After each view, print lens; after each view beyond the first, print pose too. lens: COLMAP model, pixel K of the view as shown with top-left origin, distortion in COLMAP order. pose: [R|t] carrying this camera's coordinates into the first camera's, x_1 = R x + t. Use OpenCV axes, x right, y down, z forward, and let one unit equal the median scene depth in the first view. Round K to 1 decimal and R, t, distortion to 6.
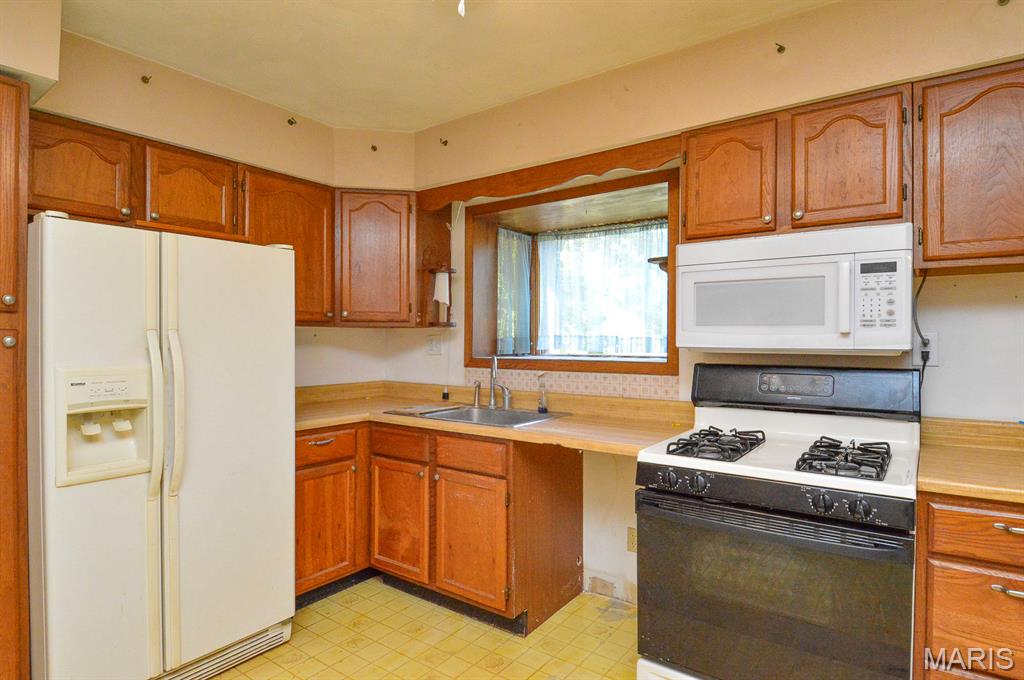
lens RADIAL K [[556.3, 0, 512.0], [0, 556.3, 340.0], [0, 0, 1]] dist [-0.000803, -0.021299]
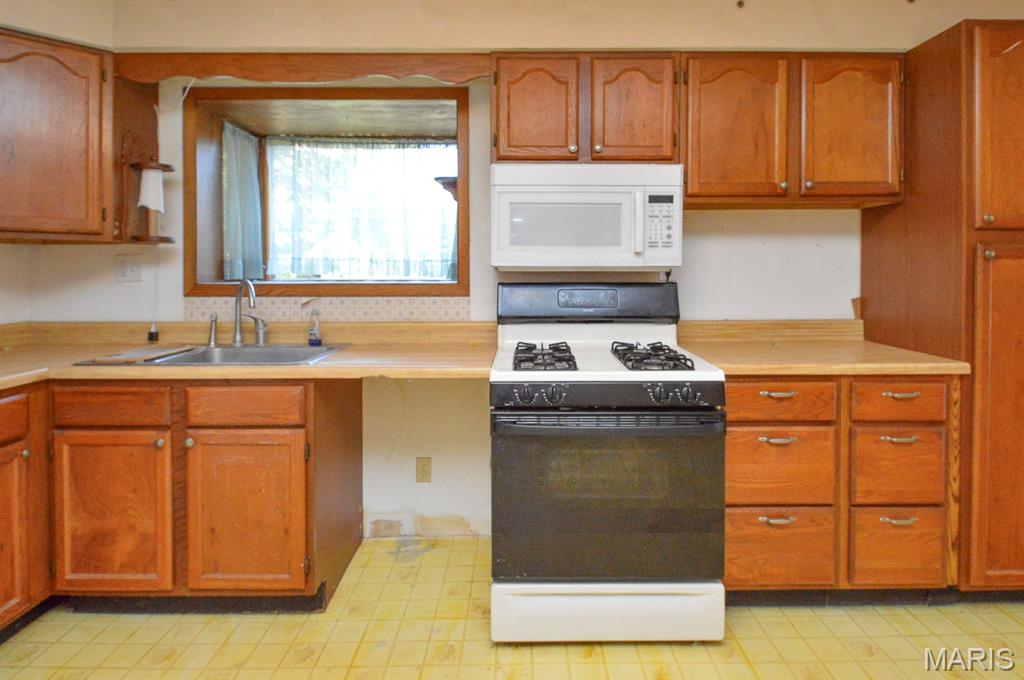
lens RADIAL K [[555.9, 0, 513.8], [0, 555.9, 278.3], [0, 0, 1]] dist [0.002740, -0.012105]
pose [[0.797122, -0.010494, 0.603728, -0.228958], [0.002691, 0.999901, 0.013828, 0.017553], [-0.603813, -0.009398, 0.797071, 0.145892]]
